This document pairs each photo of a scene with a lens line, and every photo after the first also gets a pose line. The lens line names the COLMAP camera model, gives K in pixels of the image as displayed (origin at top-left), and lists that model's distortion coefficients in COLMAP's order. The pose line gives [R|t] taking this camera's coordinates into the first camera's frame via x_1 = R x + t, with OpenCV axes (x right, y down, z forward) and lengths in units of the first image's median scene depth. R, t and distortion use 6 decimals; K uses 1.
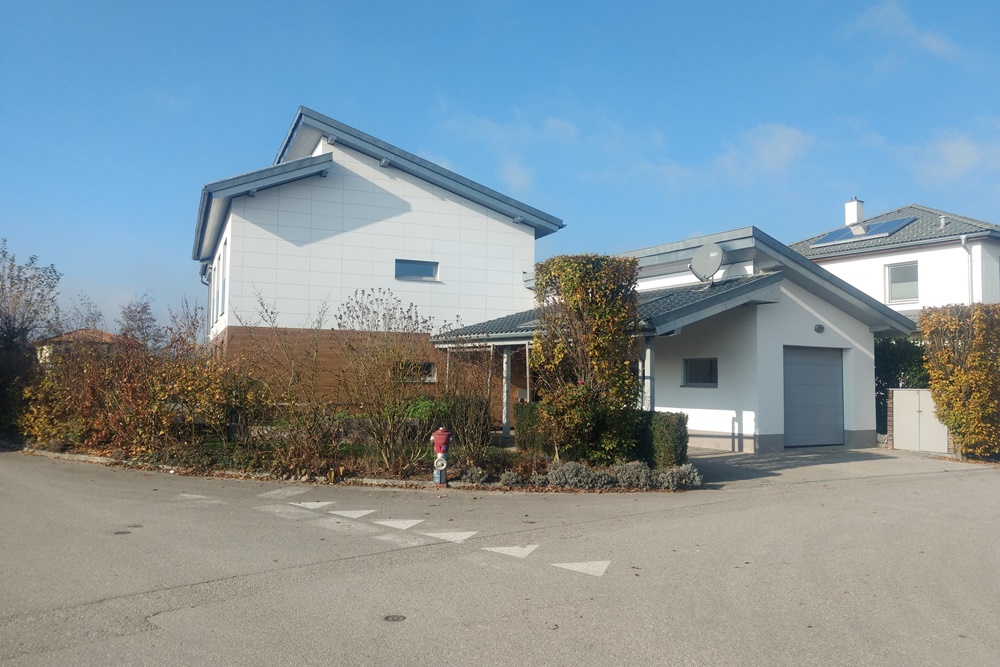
lens RADIAL K [[751.2, 0, 498.4], [0, 751.2, 334.5], [0, 0, 1]] dist [0.038185, 0.014162]
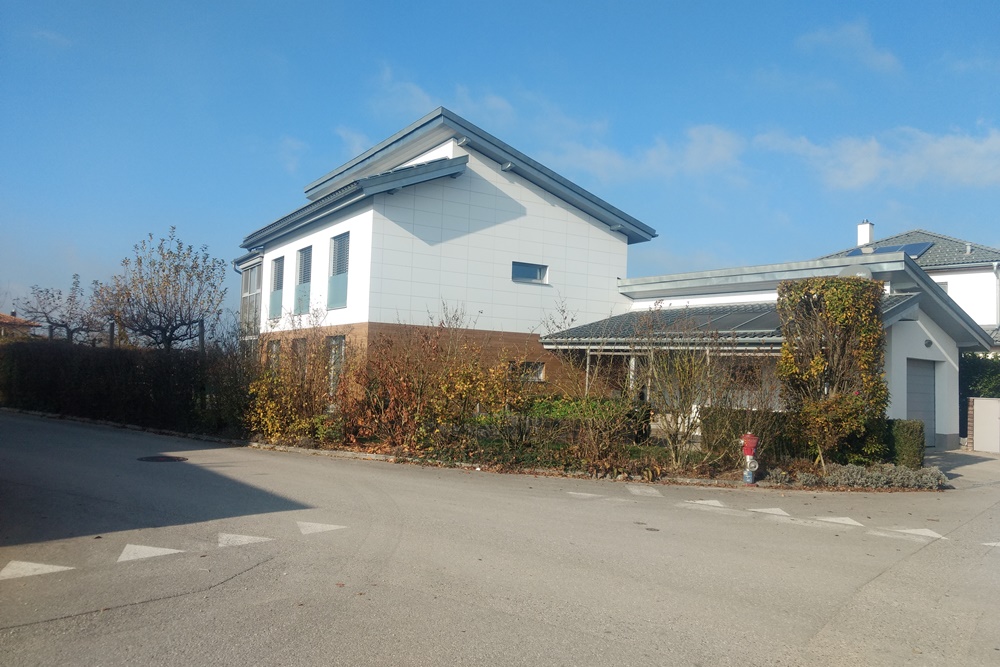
lens RADIAL K [[751.2, 0, 506.9], [0, 751.2, 331.5], [0, 0, 1]] dist [0.038185, 0.014162]
pose [[0.987258, 0.031551, 0.155965, -0.312446], [-0.032425, 0.999469, 0.003065, -0.007422], [-0.155786, -0.008083, 0.987758, -0.015274]]
